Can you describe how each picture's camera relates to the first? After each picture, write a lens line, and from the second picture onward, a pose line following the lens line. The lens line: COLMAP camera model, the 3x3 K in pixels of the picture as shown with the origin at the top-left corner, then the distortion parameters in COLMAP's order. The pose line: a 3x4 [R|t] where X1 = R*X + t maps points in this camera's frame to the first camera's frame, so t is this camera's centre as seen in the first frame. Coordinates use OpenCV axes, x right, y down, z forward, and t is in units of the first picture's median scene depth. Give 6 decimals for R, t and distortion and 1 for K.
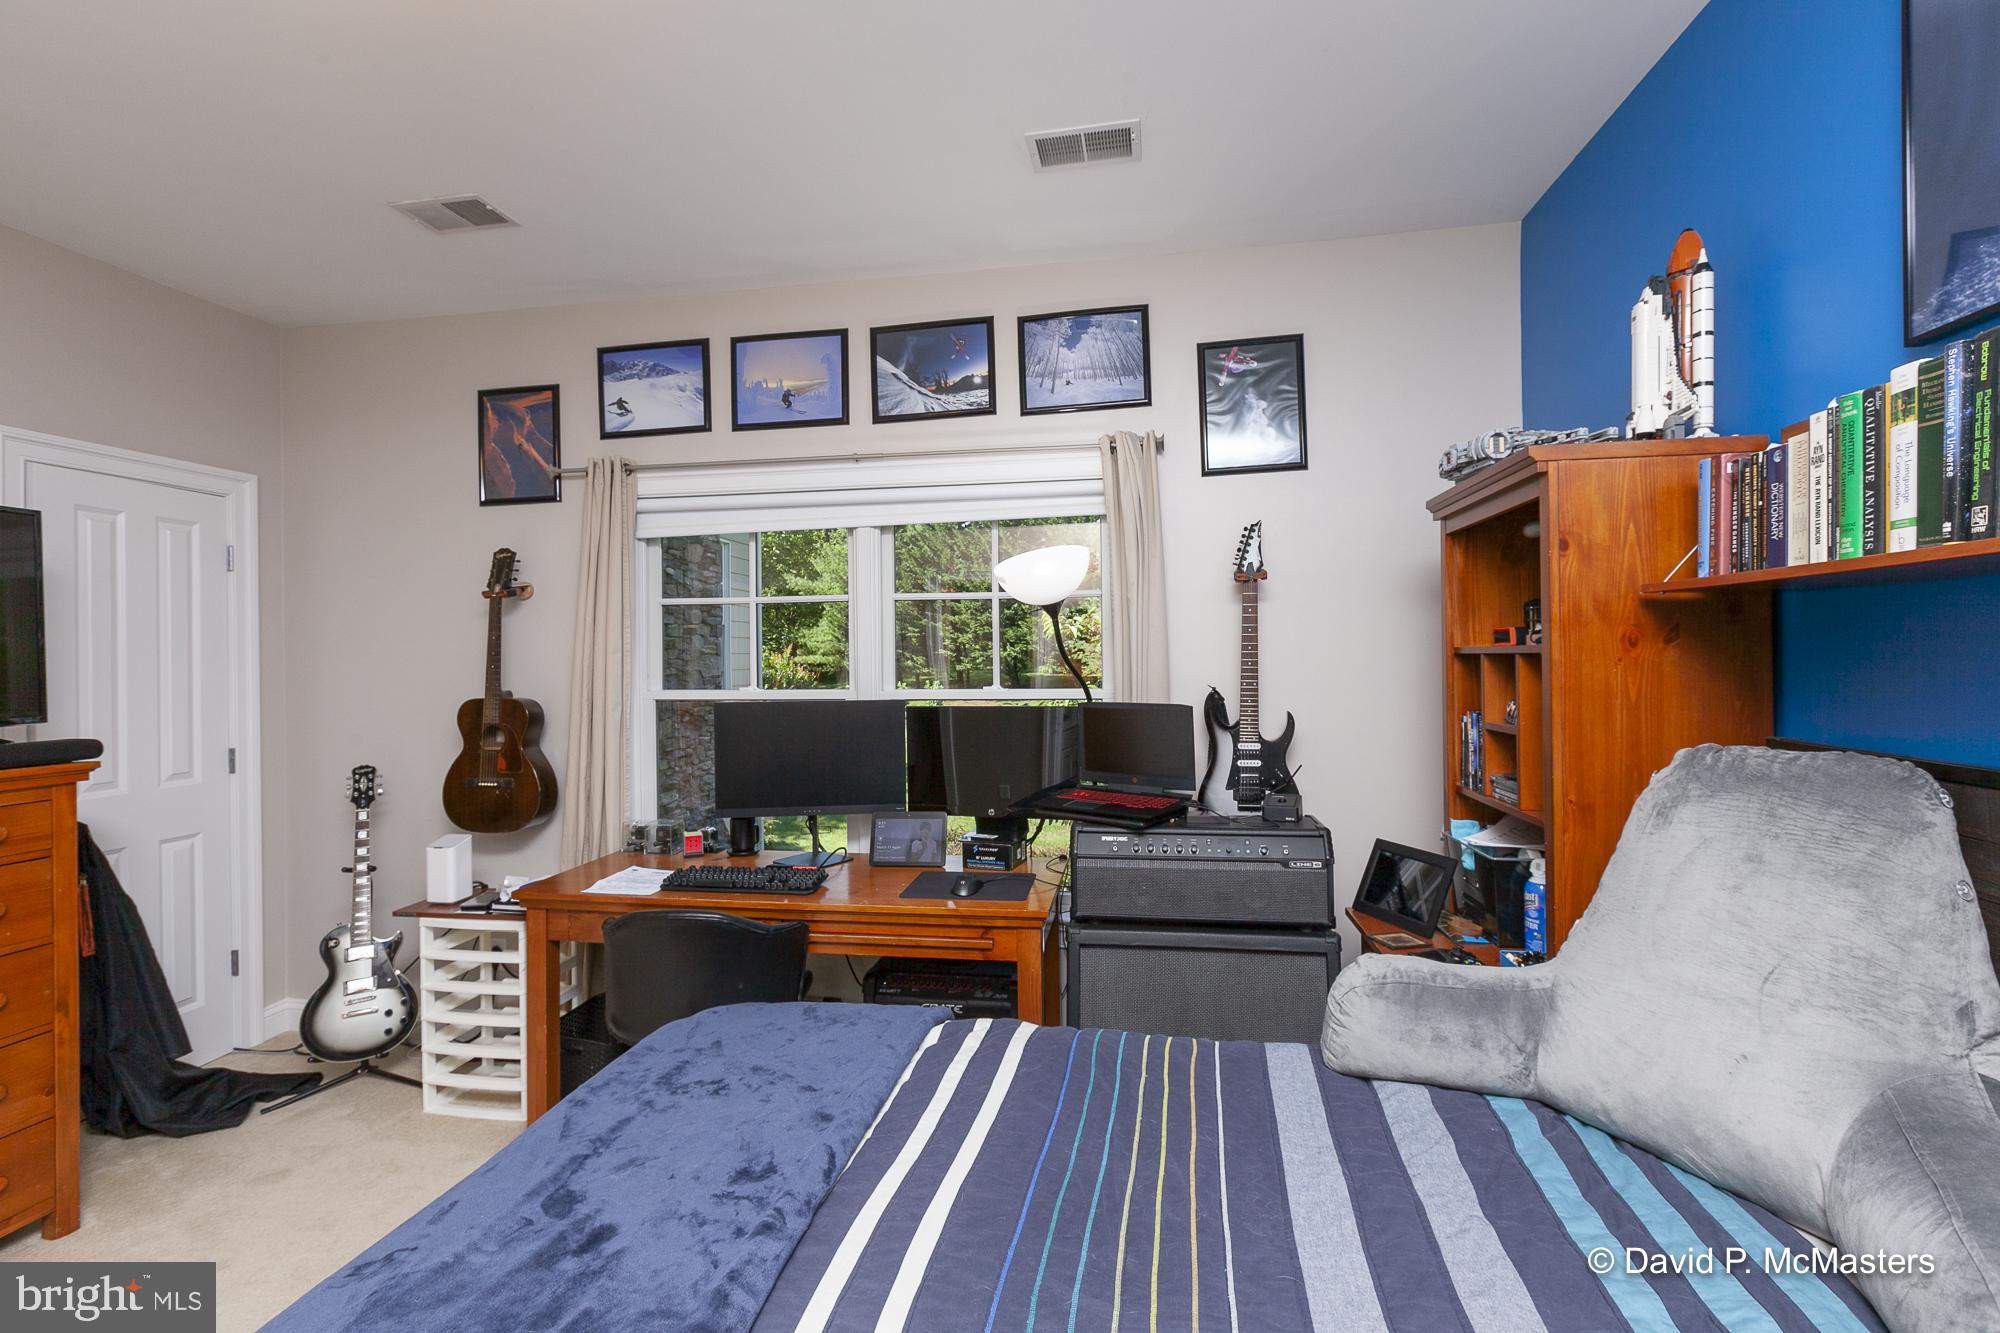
lens RADIAL K [[924.0, 0, 1000.0], [0, 924.0, 666.5], [0, 0, 1]] dist [0.017494, 0.000353]
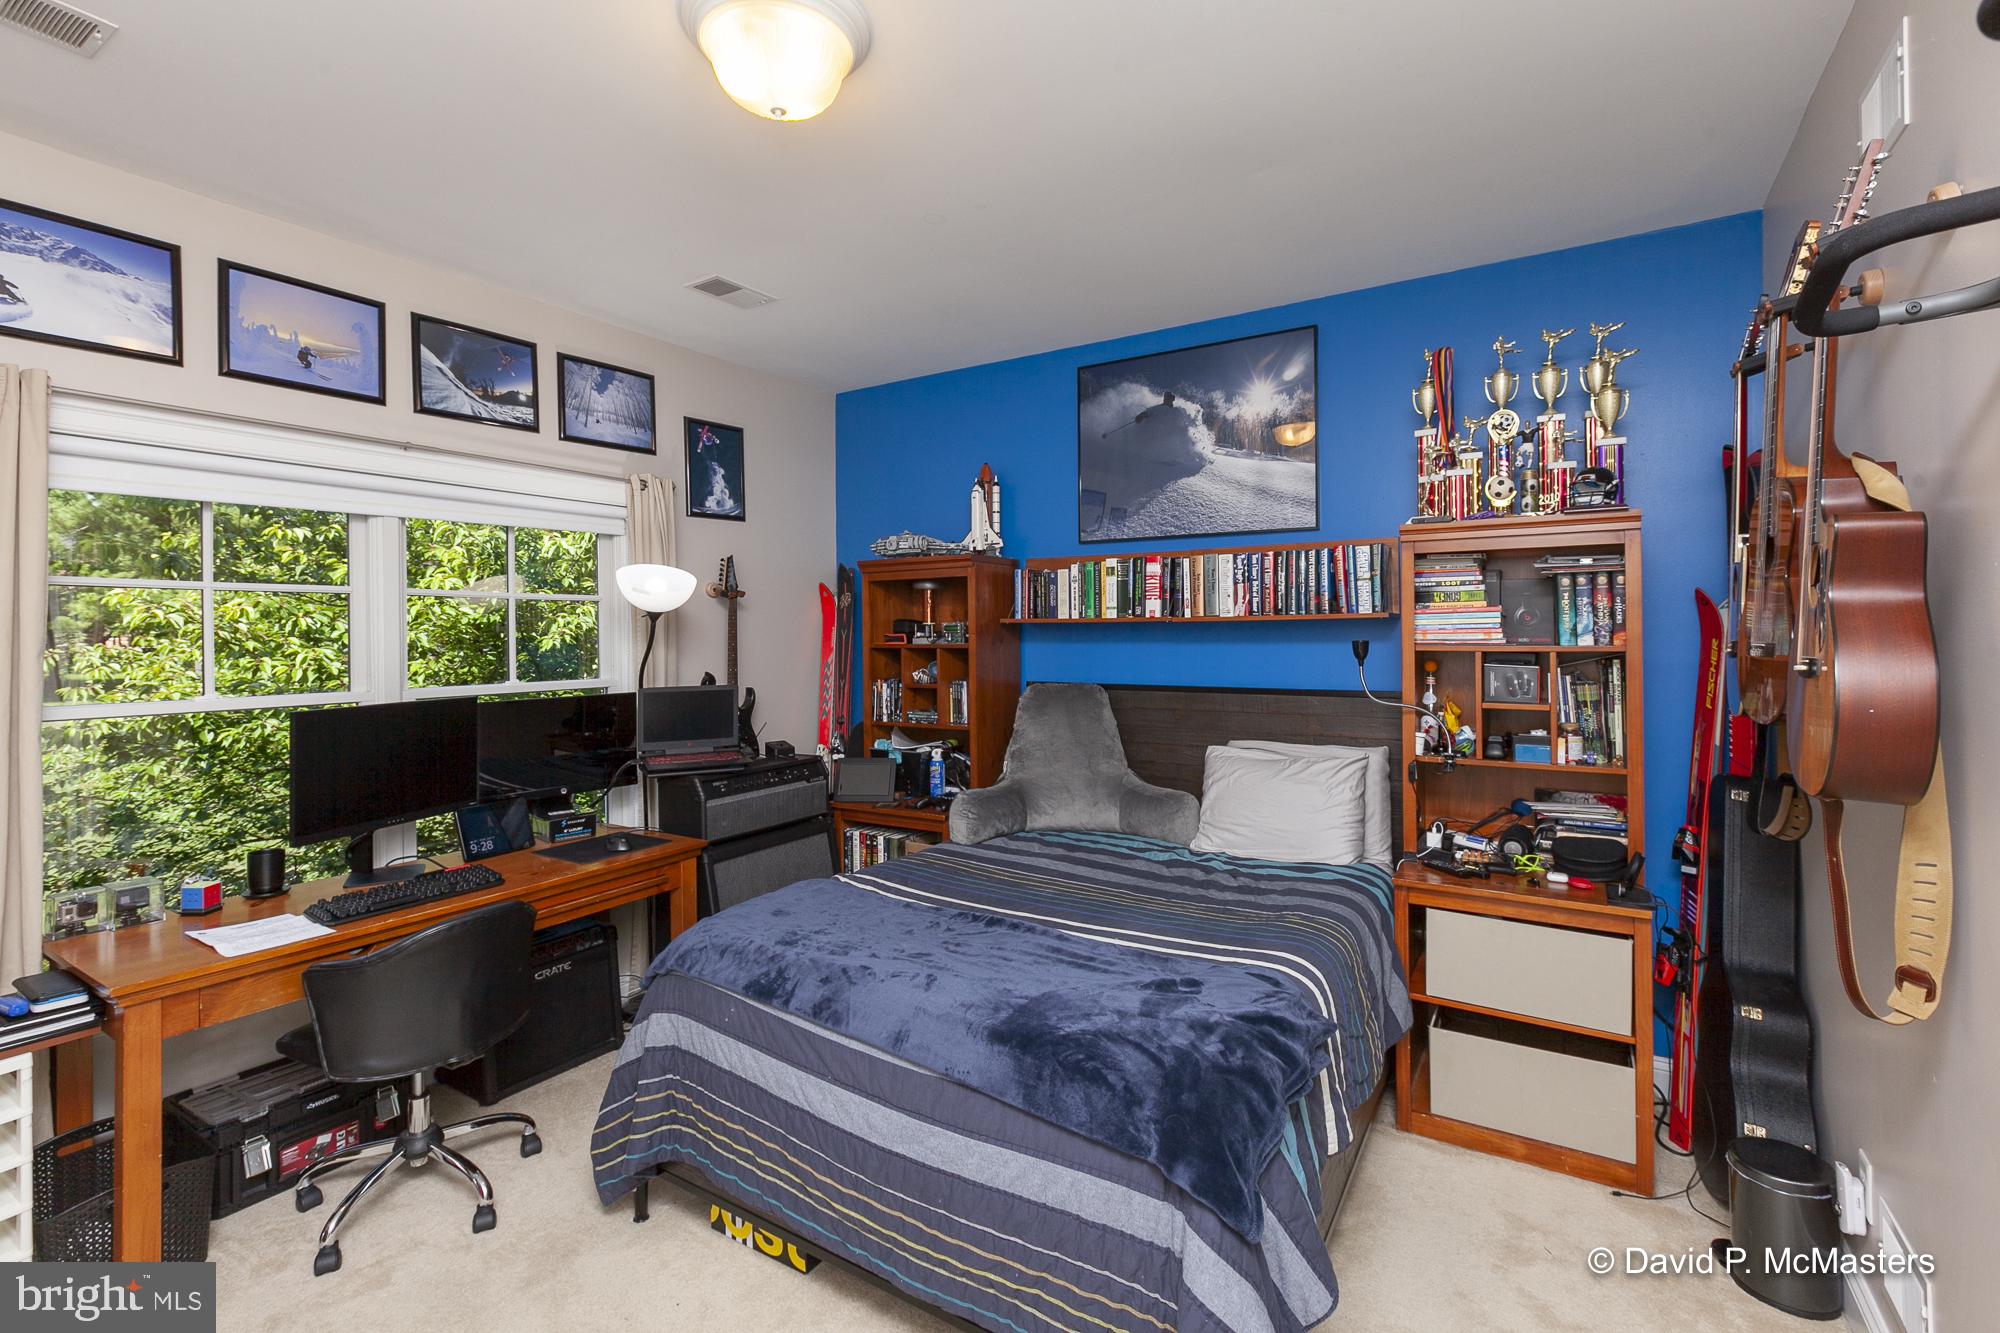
lens RADIAL K [[924.0, 0, 1000.0], [0, 924.0, 666.5], [0, 0, 1]] dist [0.017494, 0.000353]
pose [[0.371716, -0.027520, 0.927938, -0.834395], [0.011857, 0.999620, 0.024897, -0.015722], [-0.928271, 0.001748, 0.371901, 0.078147]]
